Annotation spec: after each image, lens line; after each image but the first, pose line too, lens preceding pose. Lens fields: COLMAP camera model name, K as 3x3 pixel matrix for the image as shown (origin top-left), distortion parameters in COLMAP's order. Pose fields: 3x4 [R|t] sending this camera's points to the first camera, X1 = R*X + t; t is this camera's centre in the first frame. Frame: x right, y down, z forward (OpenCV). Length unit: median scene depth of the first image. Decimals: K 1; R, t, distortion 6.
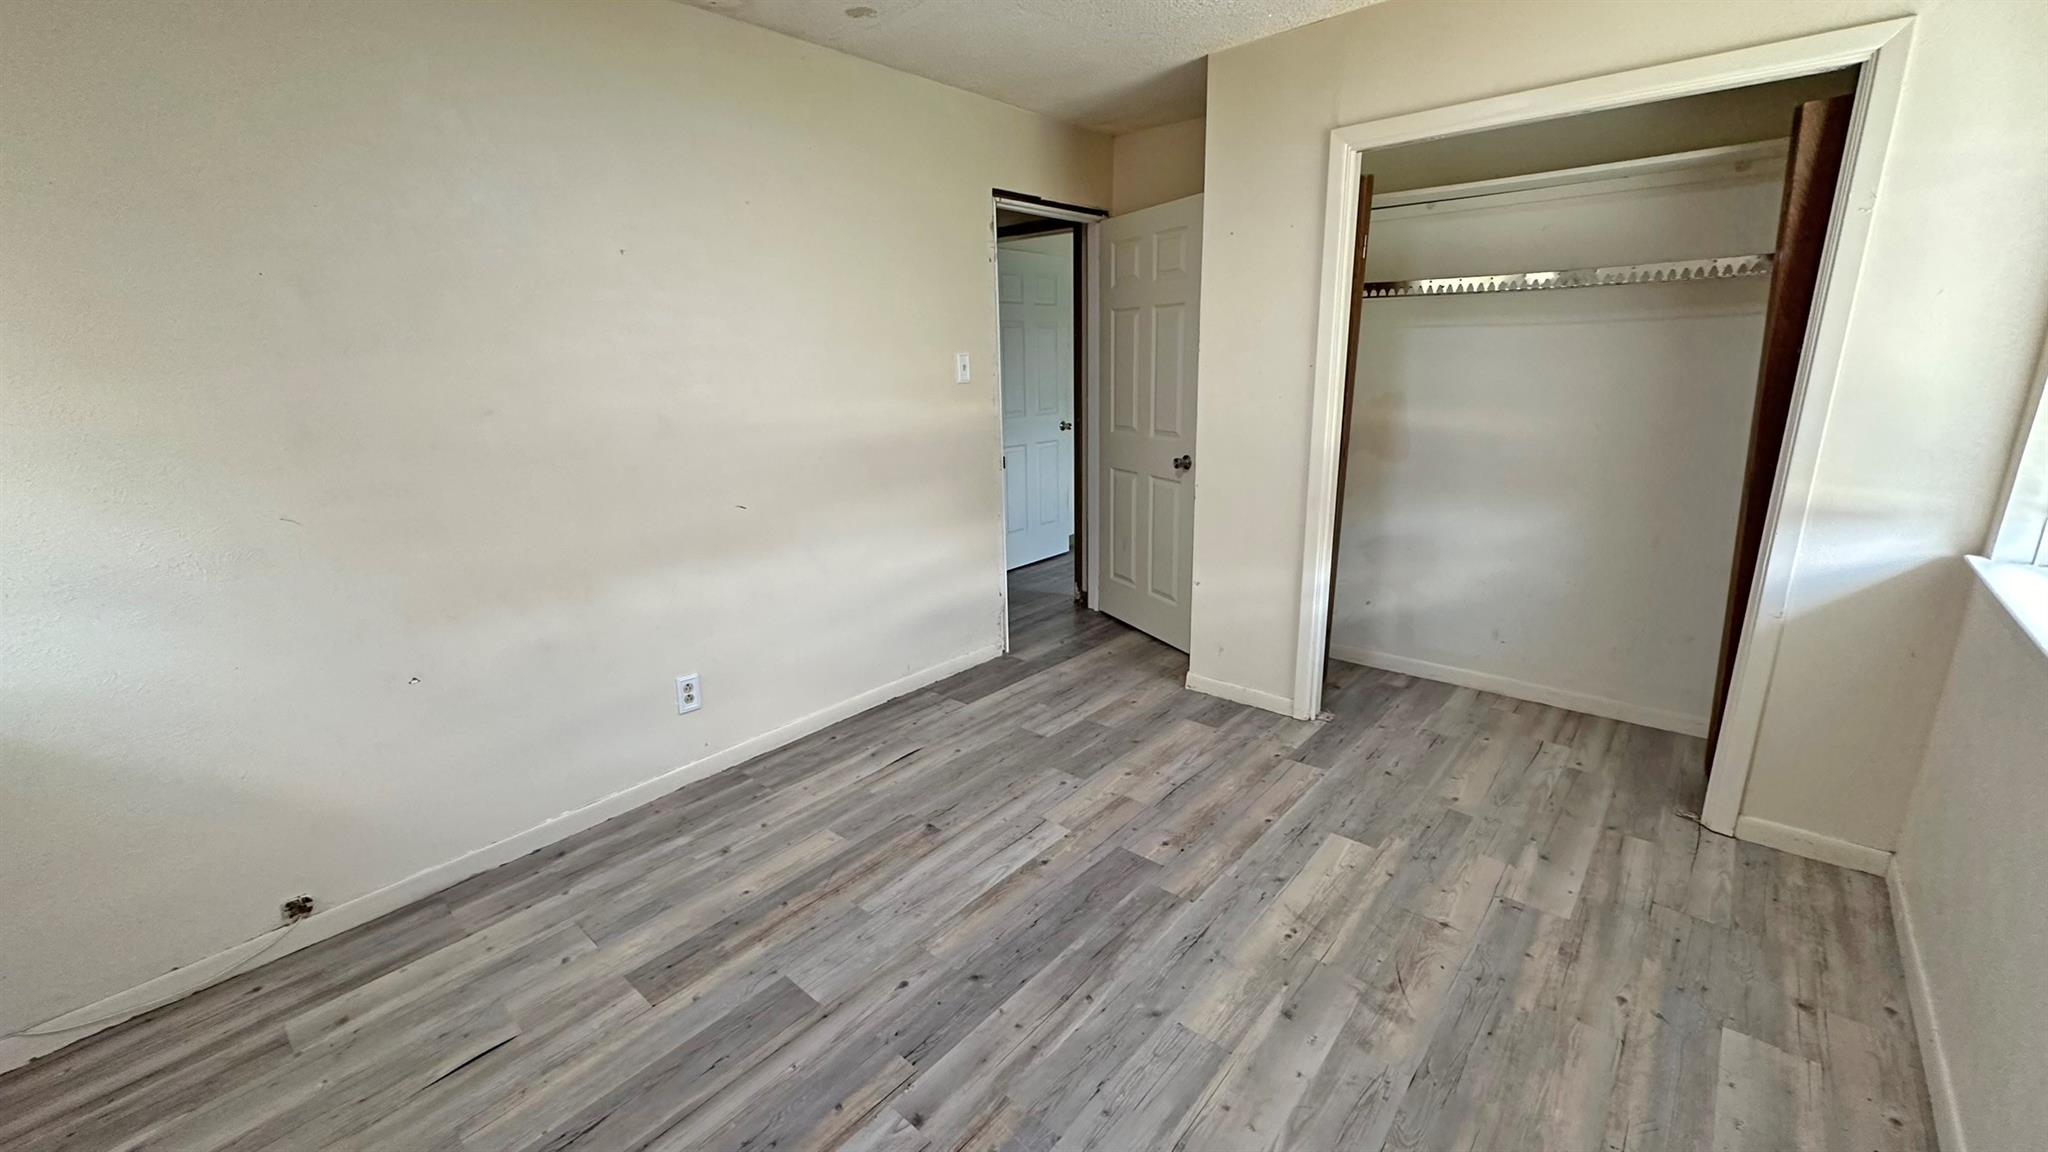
lens RADIAL K [[815.2, 0, 1020.7], [0, 815.2, 581.9], [0, 0, 1]] dist [-0.002421, 0.001029]
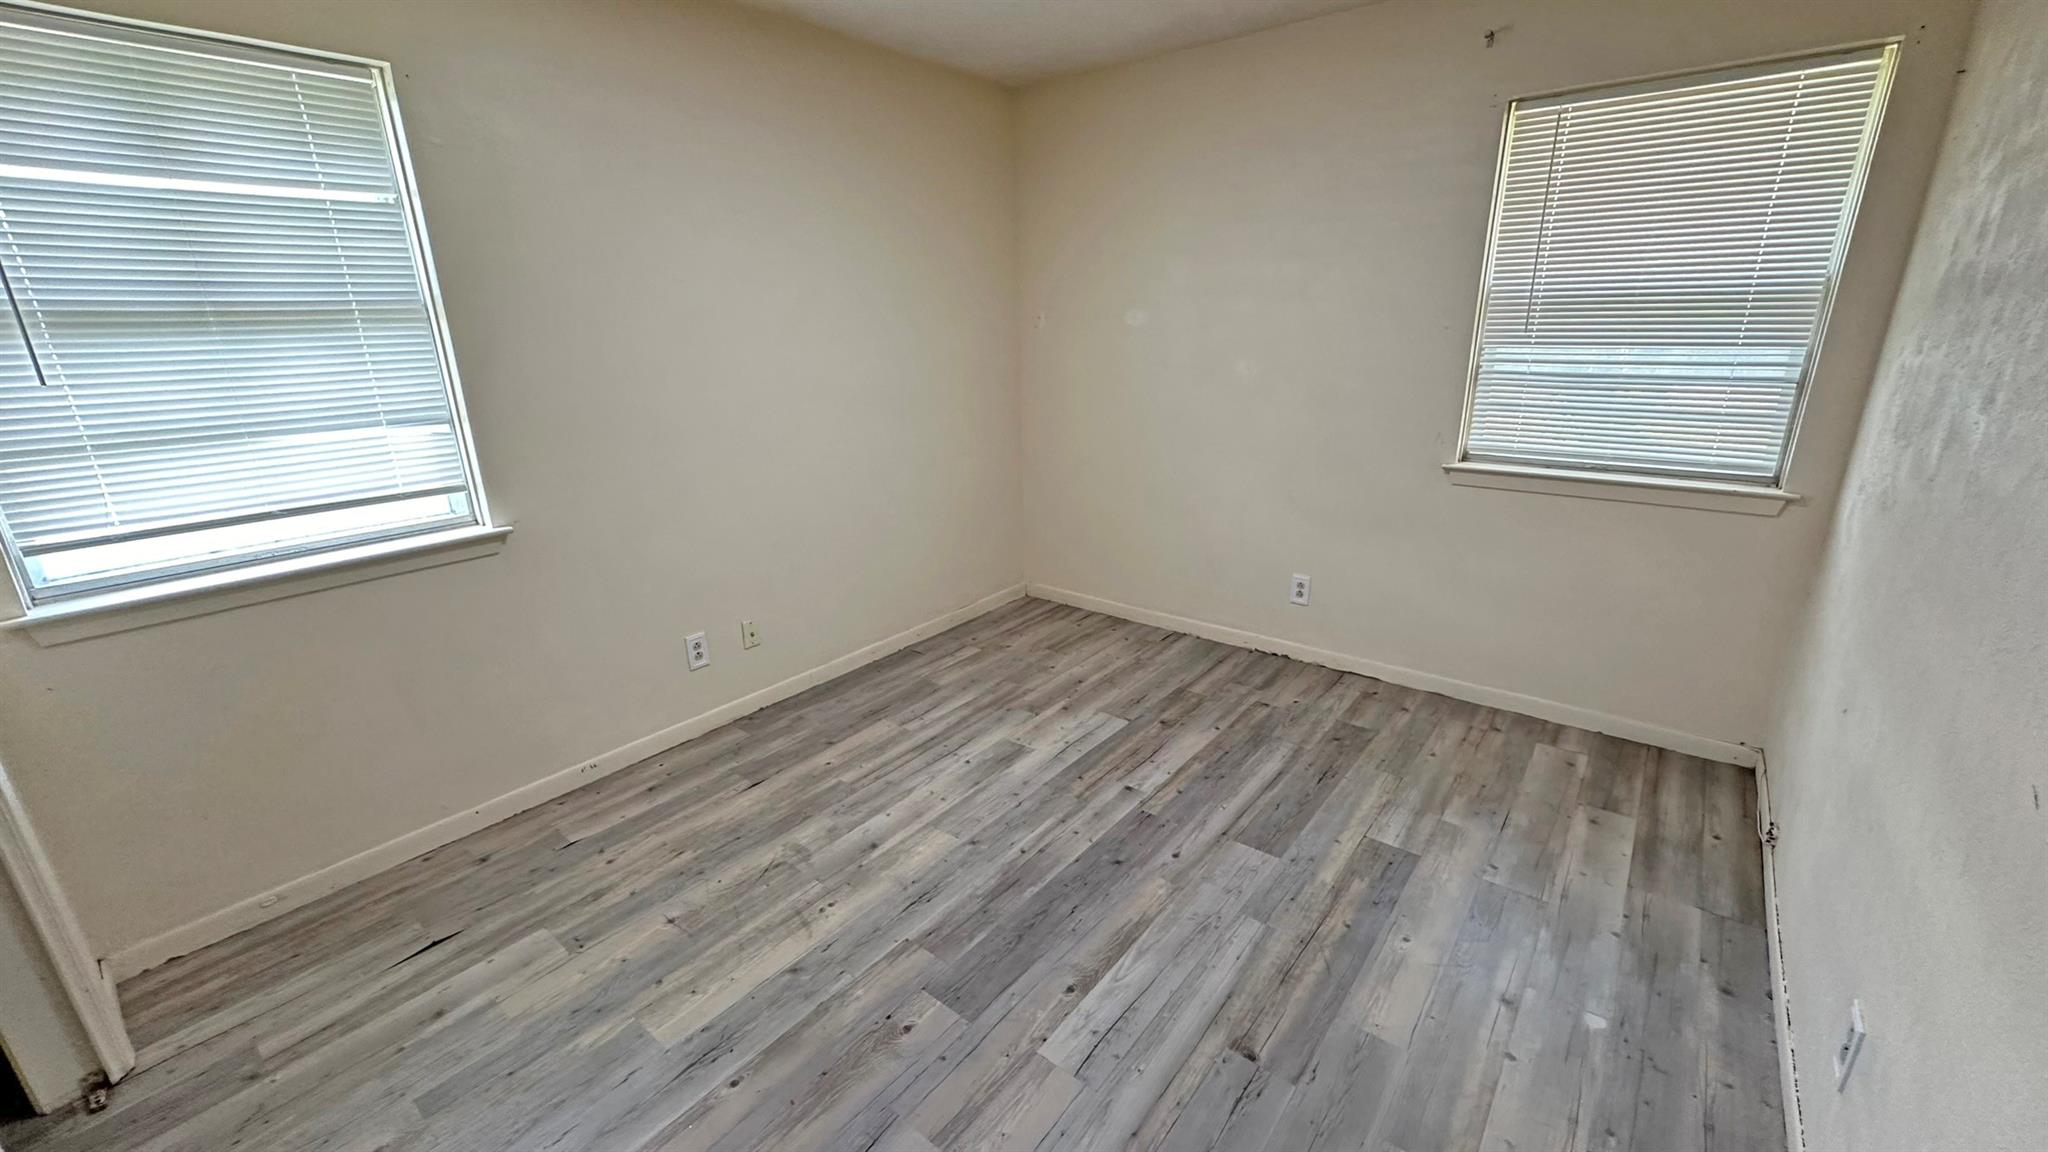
lens RADIAL K [[815.2, 0, 1024.9], [0, 815.2, 575.1], [0, 0, 1]] dist [-0.002421, 0.001029]
pose [[-0.997960, 0.057518, -0.027703, 0.084100], [0.032716, 0.833374, 0.551740, -0.496522], [0.054822, 0.549709, -0.833556, 1.669124]]
